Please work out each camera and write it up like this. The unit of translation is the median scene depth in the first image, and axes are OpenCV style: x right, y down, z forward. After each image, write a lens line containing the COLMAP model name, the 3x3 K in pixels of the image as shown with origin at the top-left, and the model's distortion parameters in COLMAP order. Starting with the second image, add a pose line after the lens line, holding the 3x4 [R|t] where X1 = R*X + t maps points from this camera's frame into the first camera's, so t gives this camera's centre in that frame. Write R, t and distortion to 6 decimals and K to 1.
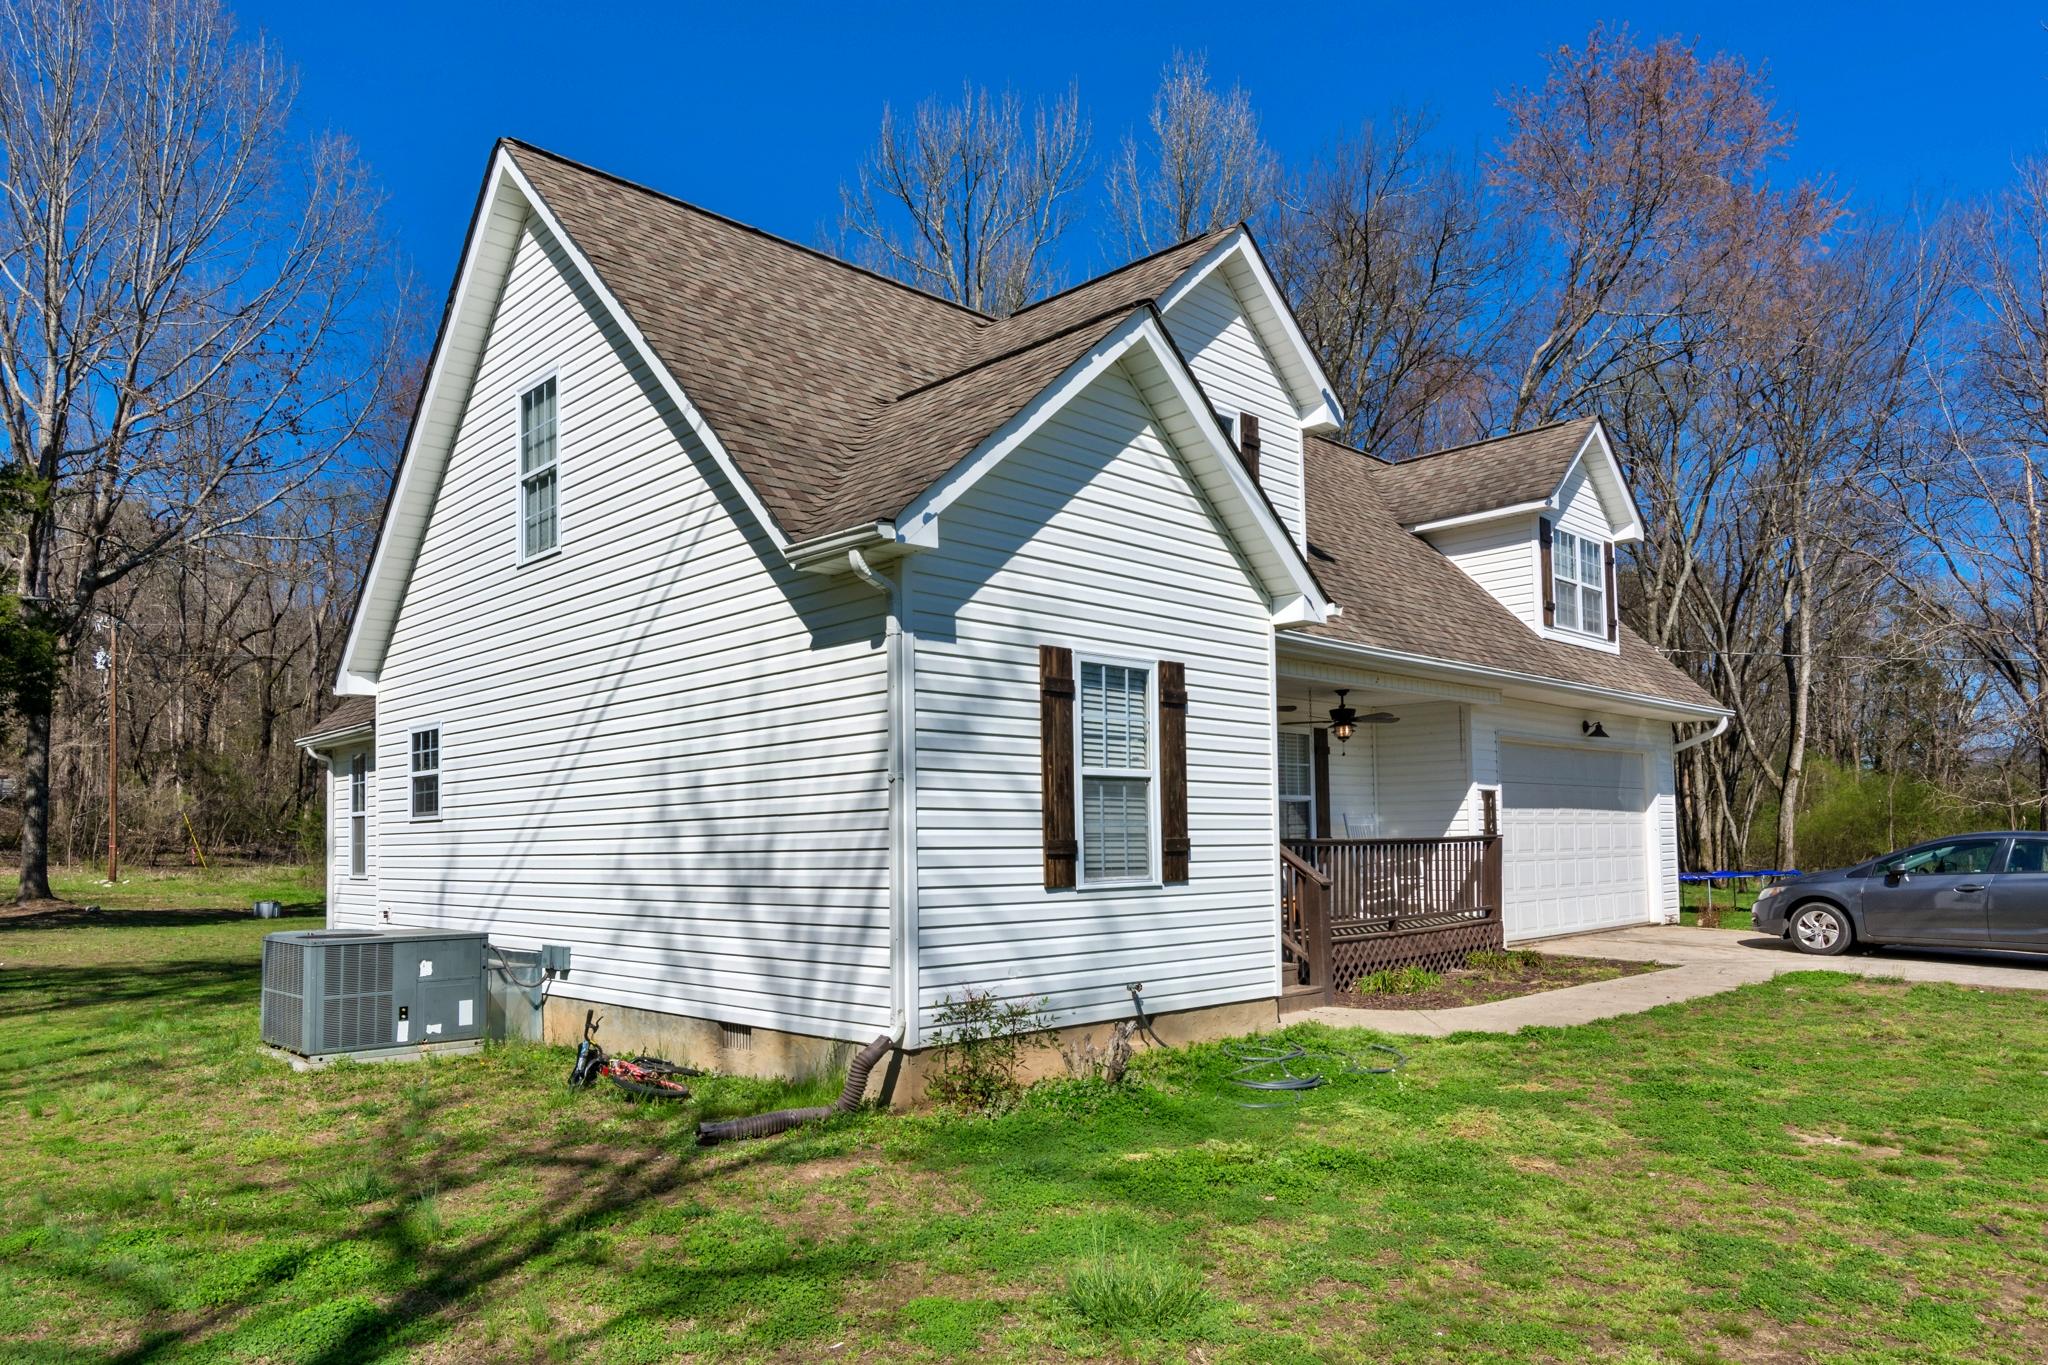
lens RADIAL K [[1305.0, 0, 1023.7], [0, 1305.0, 389.1], [0, 0, 1]] dist [-0.000246, 0.000264]
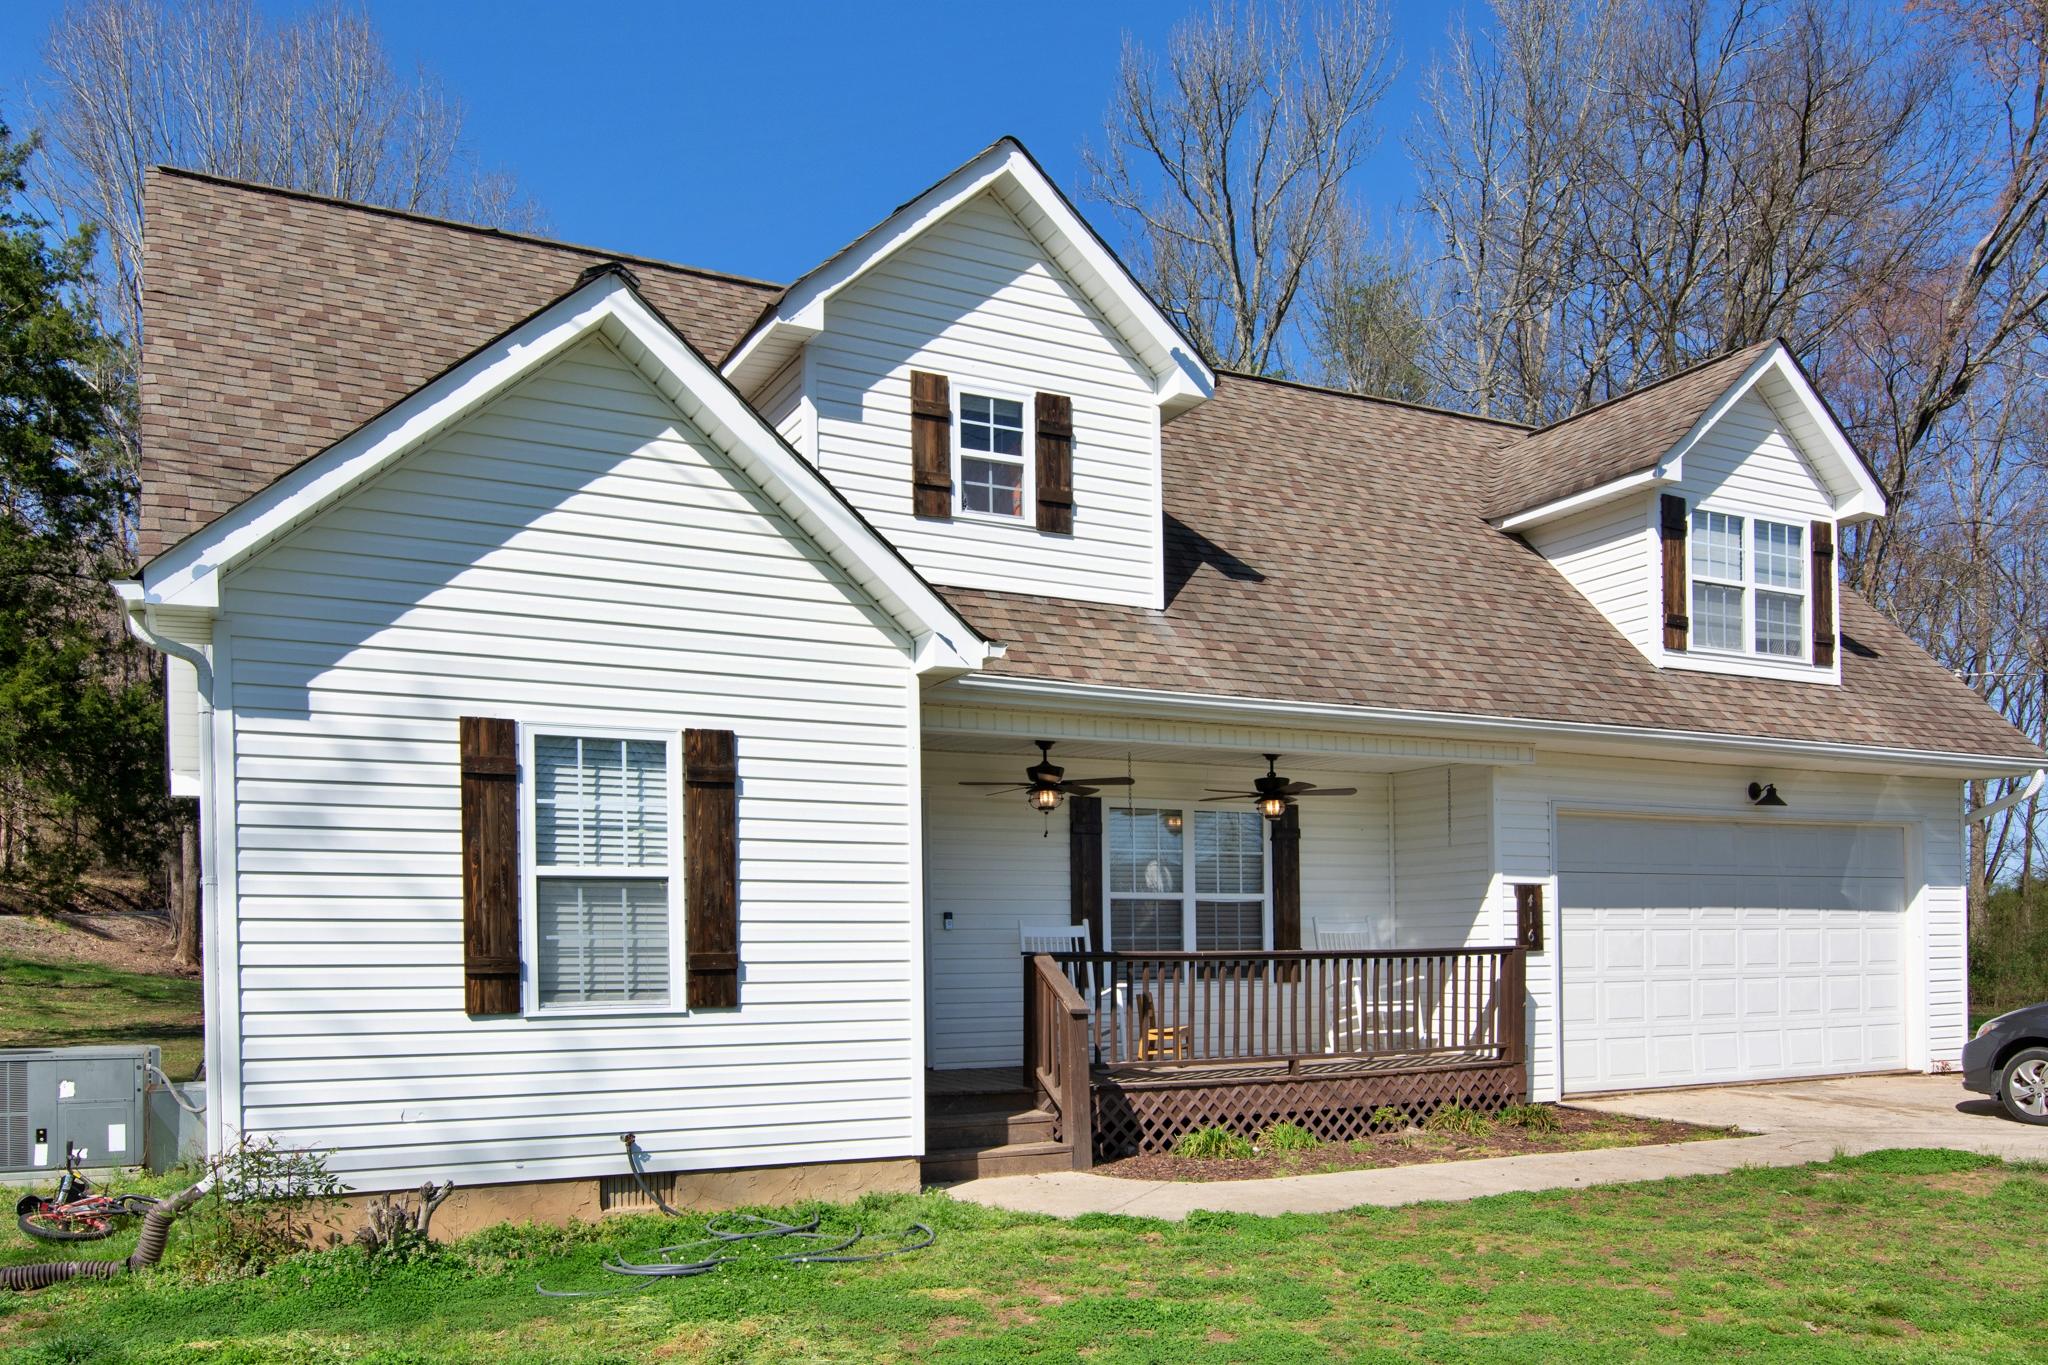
lens RADIAL K [[1612.9, 0, 1023.4], [0, 1612.9, 500.6], [0, 0, 1]] dist [-0.000834, -0.002696]
pose [[0.951563, -0.080866, -0.296630, 0.551813], [0.099687, 0.993819, 0.048858, 0.043355], [0.290845, -0.076061, 0.953742, 0.144331]]
